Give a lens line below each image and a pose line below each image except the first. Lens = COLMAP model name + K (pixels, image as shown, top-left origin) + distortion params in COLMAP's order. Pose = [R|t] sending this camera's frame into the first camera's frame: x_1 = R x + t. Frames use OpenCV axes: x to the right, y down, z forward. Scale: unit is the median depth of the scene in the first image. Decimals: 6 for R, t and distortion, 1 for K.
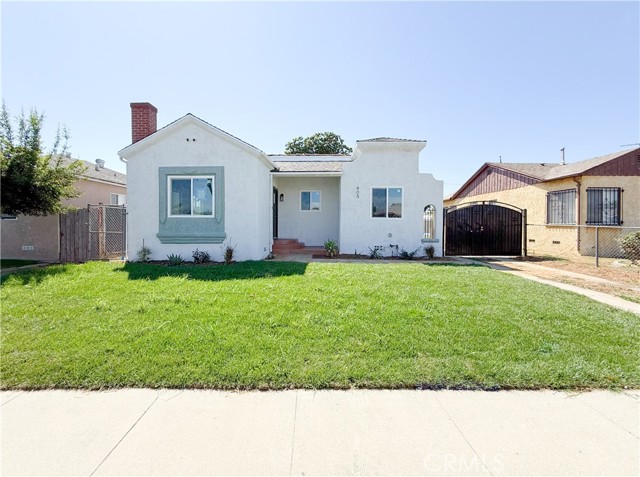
lens RADIAL K [[274.9, 0, 318.7], [0, 274.9, 222.3], [0, 0, 1]] dist [-0.000030, -0.000003]
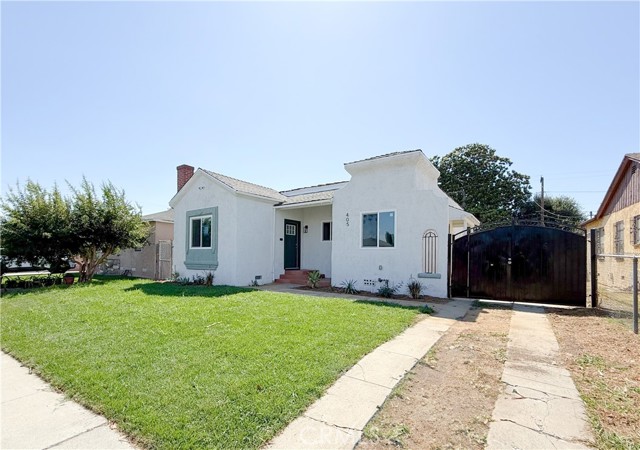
lens RADIAL K [[295.7, 0, 320.2], [0, 295.7, 251.0], [0, 0, 1]] dist [-0.003021, -0.000393]
pose [[0.837740, -0.007482, -0.546018, 0.602369], [-0.001228, 0.999878, -0.015584, 0.009750], [0.546068, 0.013726, 0.837628, 0.131607]]
